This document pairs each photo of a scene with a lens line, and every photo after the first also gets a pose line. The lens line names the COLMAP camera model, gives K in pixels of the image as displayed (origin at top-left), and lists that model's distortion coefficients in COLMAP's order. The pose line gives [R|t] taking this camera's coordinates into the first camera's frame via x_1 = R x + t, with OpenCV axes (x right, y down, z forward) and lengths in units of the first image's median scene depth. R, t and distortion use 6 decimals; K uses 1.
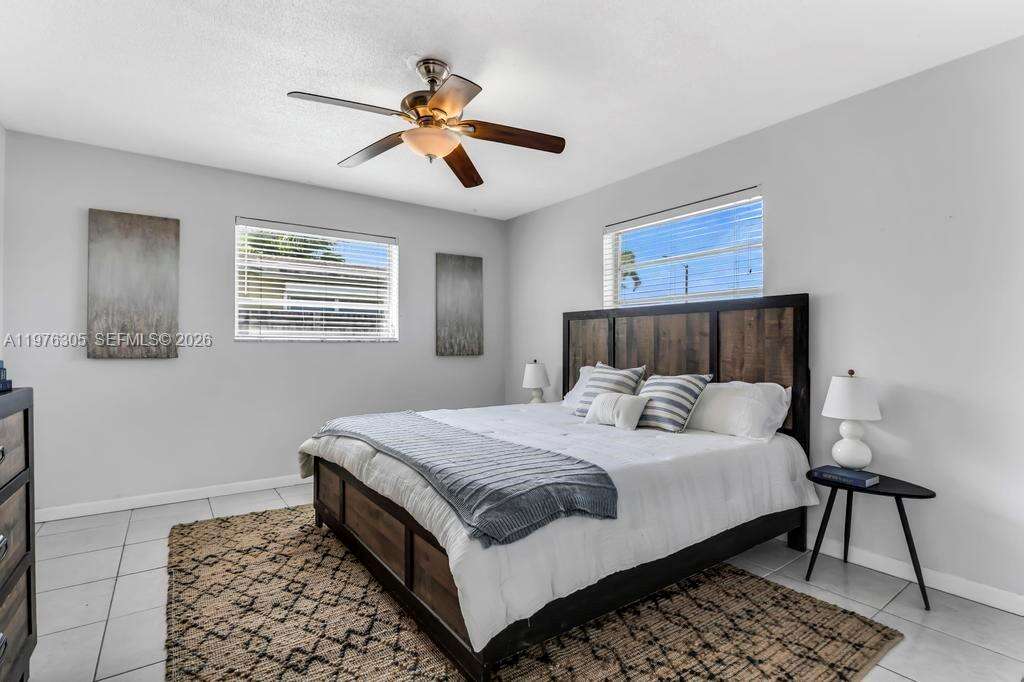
lens RADIAL K [[482.1, 0, 510.4], [0, 482.1, 345.1], [0, 0, 1]] dist [-0.016198, 0.000248]
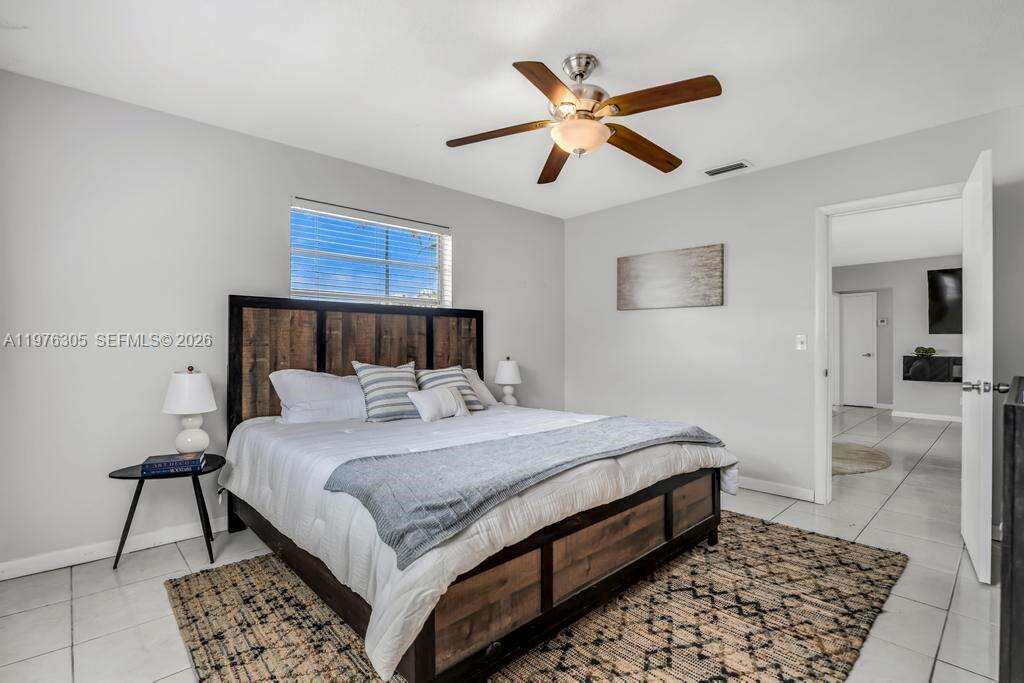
lens RADIAL K [[482.1, 0, 510.4], [0, 482.1, 345.6], [0, 0, 1]] dist [-0.016198, 0.000248]
pose [[-0.135287, -0.005016, 0.990794, -0.887423], [-0.000703, 0.999987, 0.004967, 0.000731], [-0.990806, -0.000025, -0.135289, 1.012632]]
